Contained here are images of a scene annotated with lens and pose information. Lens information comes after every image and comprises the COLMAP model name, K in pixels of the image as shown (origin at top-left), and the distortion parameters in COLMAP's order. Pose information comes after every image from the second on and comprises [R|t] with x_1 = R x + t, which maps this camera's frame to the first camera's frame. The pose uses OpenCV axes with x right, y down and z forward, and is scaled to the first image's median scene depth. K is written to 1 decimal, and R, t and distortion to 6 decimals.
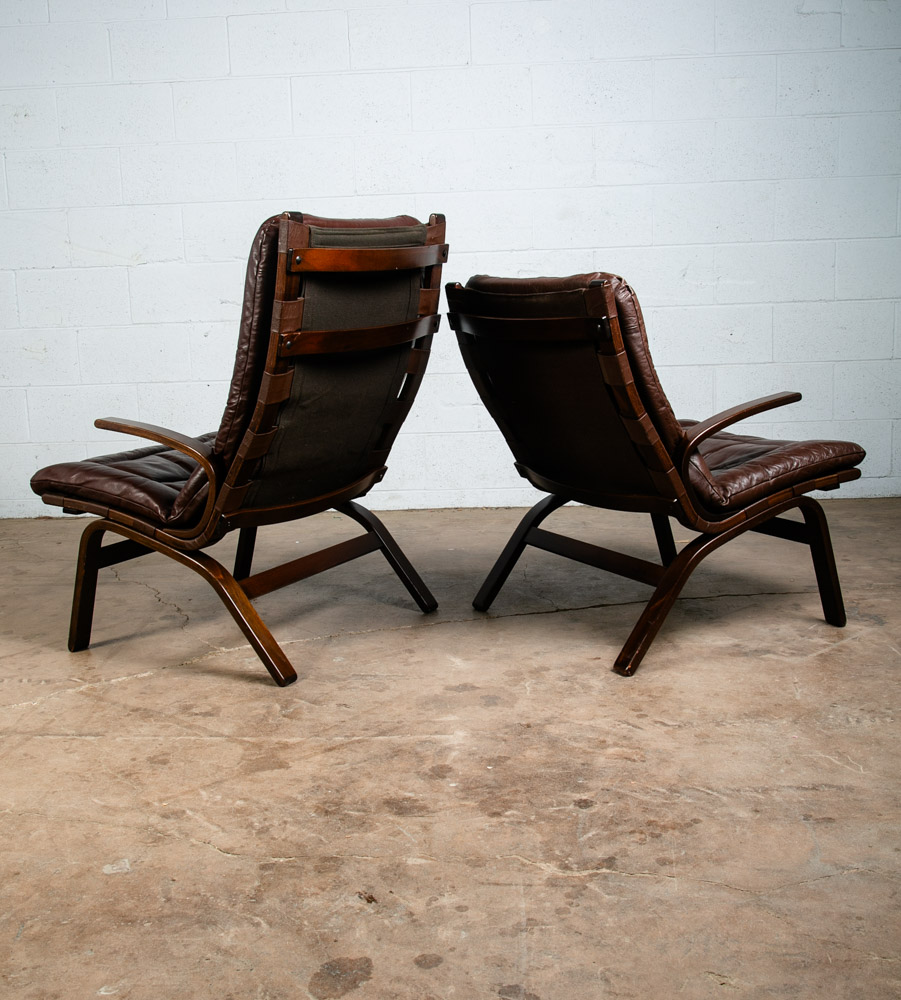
lens RADIAL K [[1258.8, 0, 445.8], [0, 1258.8, 510.3], [0, 0, 1]] dist [-0.032756, 0.000000]
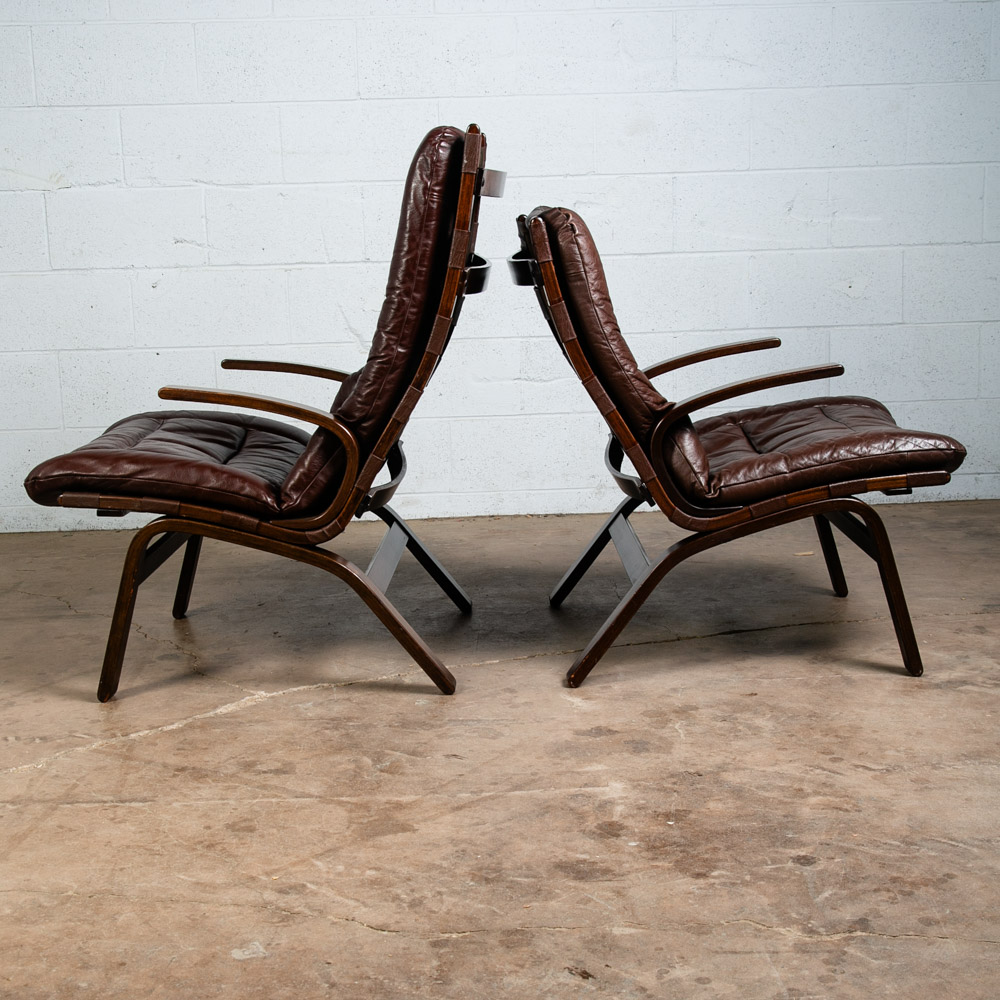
lens RADIAL K [[1735.9, 0, 500.7], [0, 1735.9, 558.9], [0, 0, 1]] dist [0.040363, 0.000000]
pose [[0.995504, -0.011062, 0.094070, -0.156273], [0.009851, 0.999863, 0.013328, 0.018613], [-0.094204, -0.012341, 0.995476, -0.079334]]
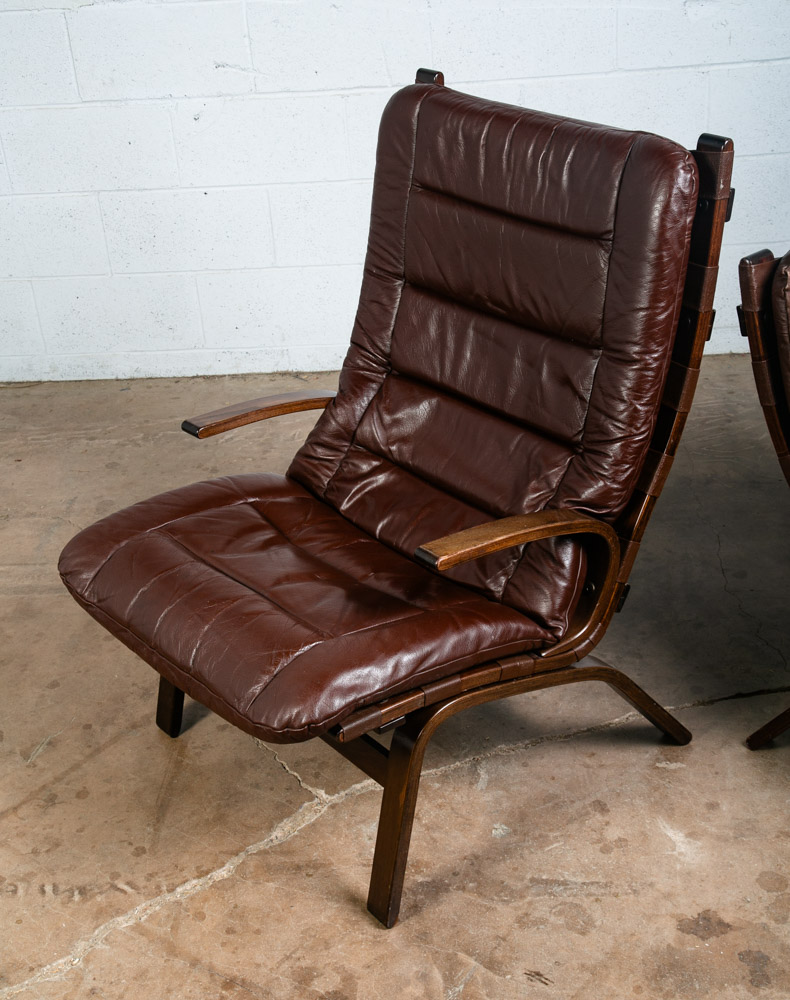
lens RADIAL K [[1573.2, 0, 384.4], [0, 1573.2, 529.2], [0, 0, 1]] dist [0.126694, 0.000000]
pose [[0.999023, -0.029634, -0.032793, -0.131495], [0.038620, 0.946088, 0.321600, -0.361910], [0.021495, -0.322552, 0.946308, 0.270835]]
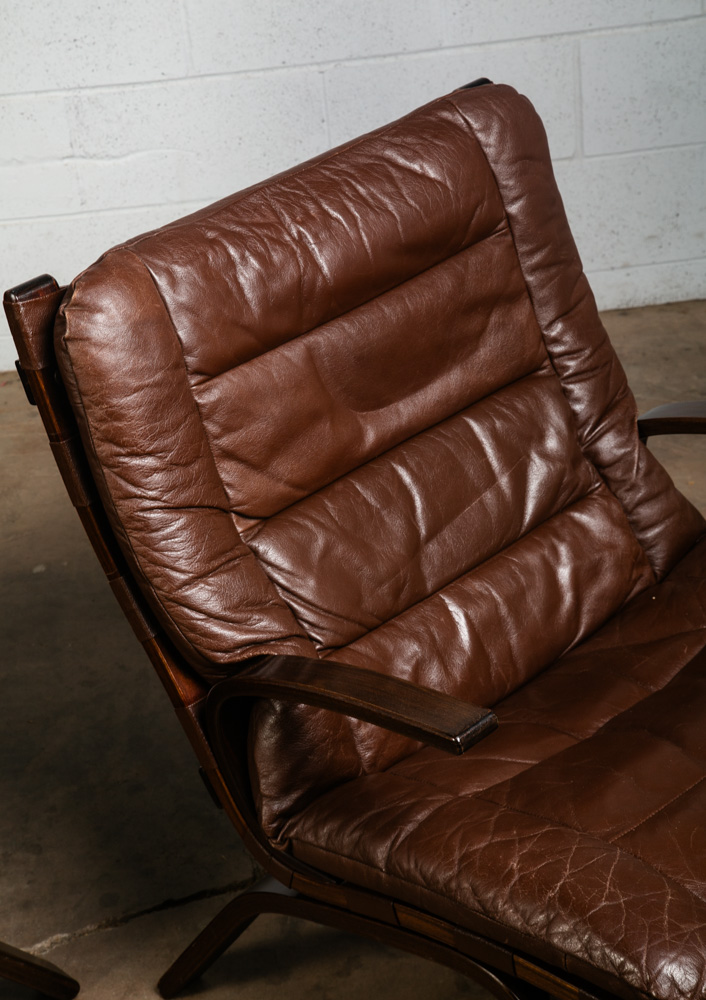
lens RADIAL K [[2087.5, 0, 349.2], [0, 2087.5, 470.2], [0, 0, 1]] dist [0.292144, 0.000000]
pose [[0.992079, -0.103916, 0.070574, 0.107050], [0.076611, 0.945777, 0.315653, -0.383836], [-0.099548, -0.307746, 0.946247, 0.401135]]
